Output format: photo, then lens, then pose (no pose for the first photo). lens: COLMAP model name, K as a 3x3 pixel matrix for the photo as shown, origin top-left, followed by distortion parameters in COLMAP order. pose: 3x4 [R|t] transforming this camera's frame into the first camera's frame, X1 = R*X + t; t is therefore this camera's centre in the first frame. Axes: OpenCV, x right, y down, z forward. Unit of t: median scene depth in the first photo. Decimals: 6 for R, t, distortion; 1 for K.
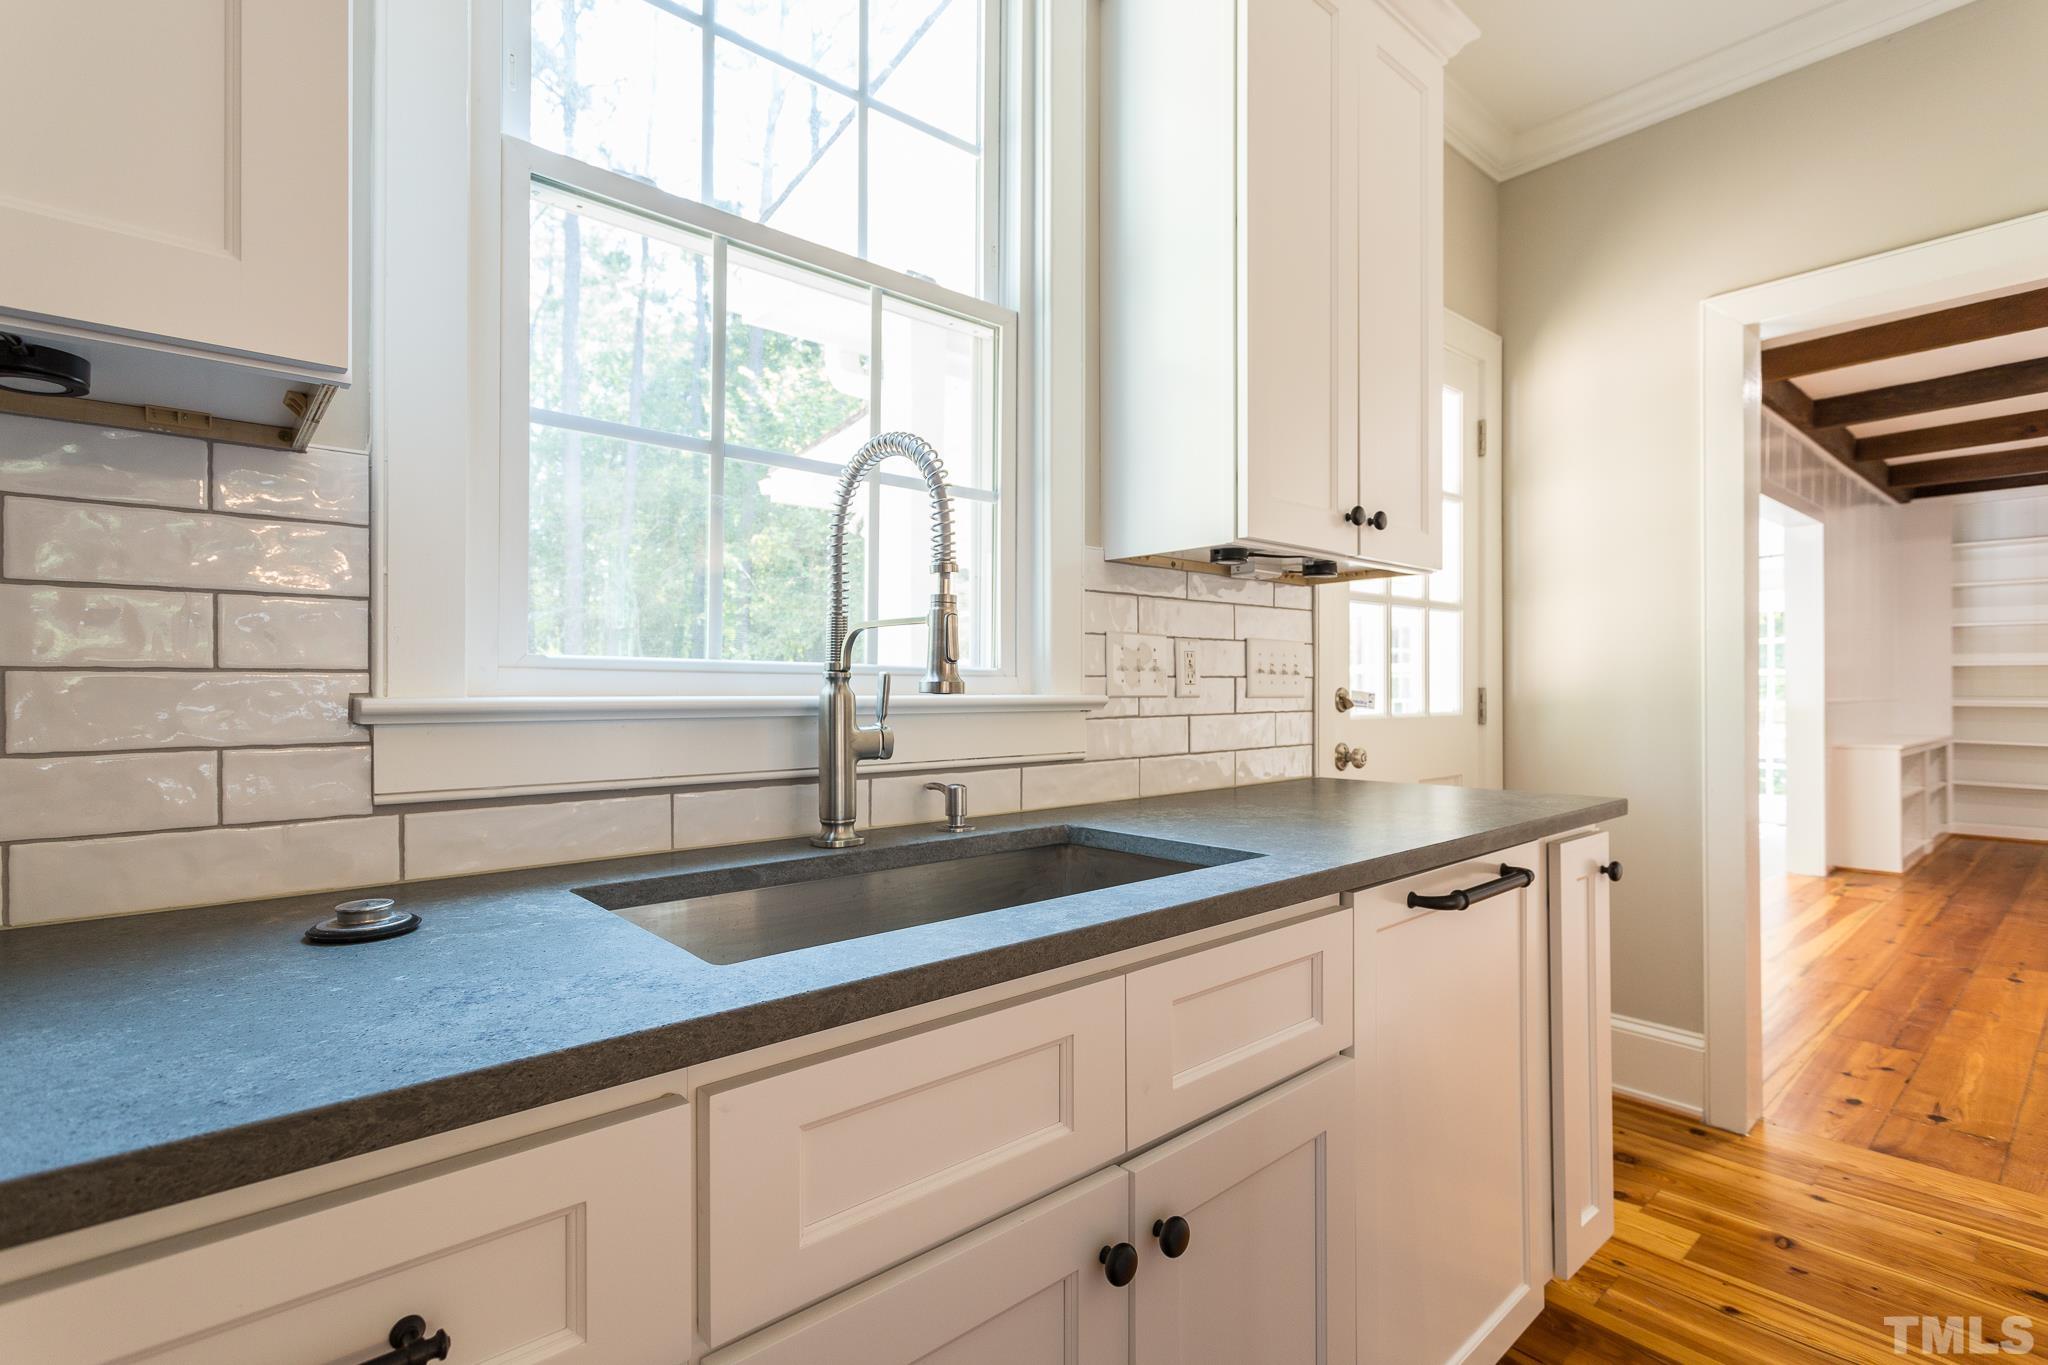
lens RADIAL K [[978.4, 0, 1012.7], [0, 978.4, 686.0], [0, 0, 1]] dist [-0.000831, 0.002371]
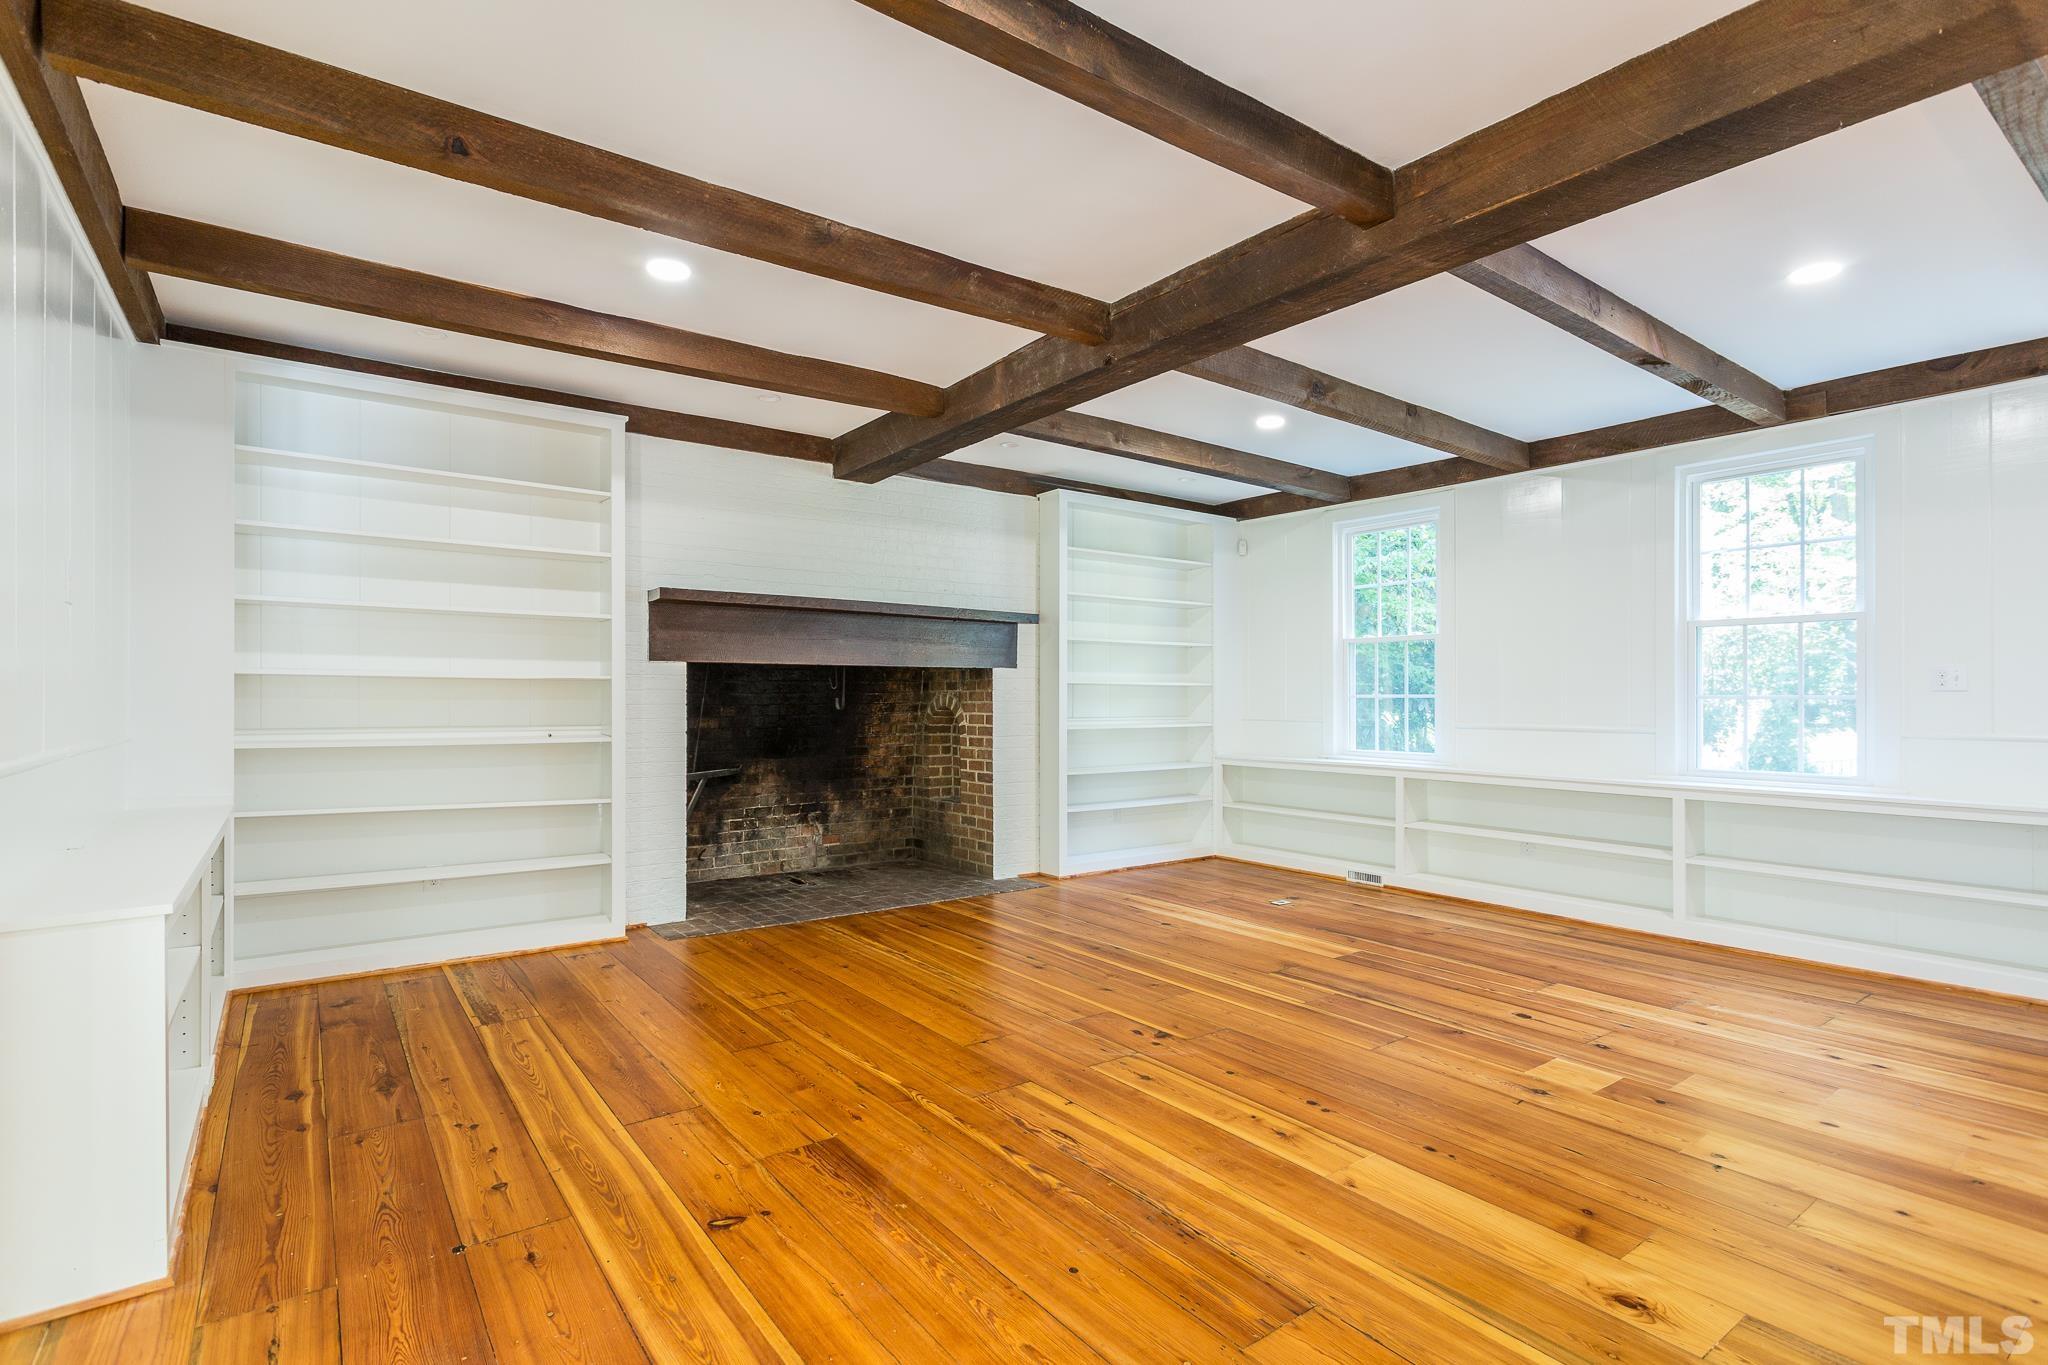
lens RADIAL K [[978.4, 0, 1022.8], [0, 978.4, 697.9], [0, 0, 1]] dist [-0.000831, 0.002371]
pose [[0.077225, 0.002065, 0.997012, 1.257660], [-0.009079, 0.999958, -0.001368, -0.028534], [-0.996972, -0.008947, 0.077240, 1.449681]]
